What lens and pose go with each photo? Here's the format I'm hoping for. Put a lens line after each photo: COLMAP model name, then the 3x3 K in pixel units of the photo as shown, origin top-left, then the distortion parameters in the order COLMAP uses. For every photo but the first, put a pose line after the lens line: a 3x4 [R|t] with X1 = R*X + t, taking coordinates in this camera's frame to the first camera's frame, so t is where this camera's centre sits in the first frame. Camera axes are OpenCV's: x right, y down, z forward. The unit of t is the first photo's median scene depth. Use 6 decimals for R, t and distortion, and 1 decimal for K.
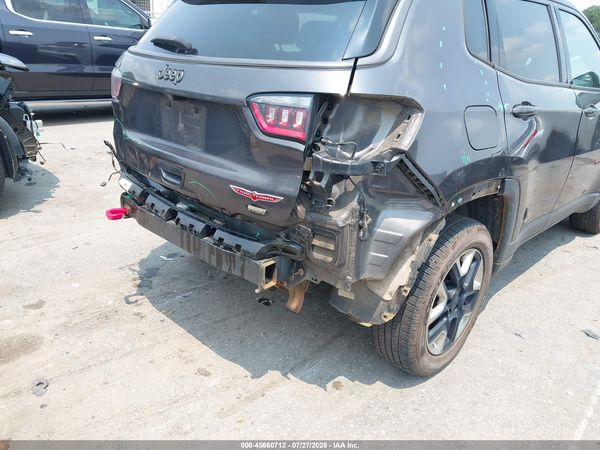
lens RADIAL K [[476.1, 0, 288.5], [0, 476.1, 230.0], [0, 0, 1]] dist [0.020947, -0.008320]
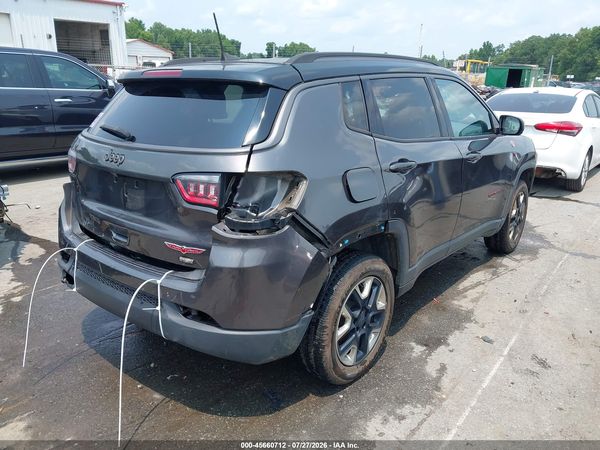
lens RADIAL K [[476.1, 0, 298.7], [0, 476.1, 229.7], [0, 0, 1]] dist [0.020947, -0.008320]
pose [[0.995455, -0.060488, 0.073560, 0.134584], [0.064937, 0.996104, -0.059669, -0.025743], [-0.069665, 0.064174, 0.995504, -0.285810]]
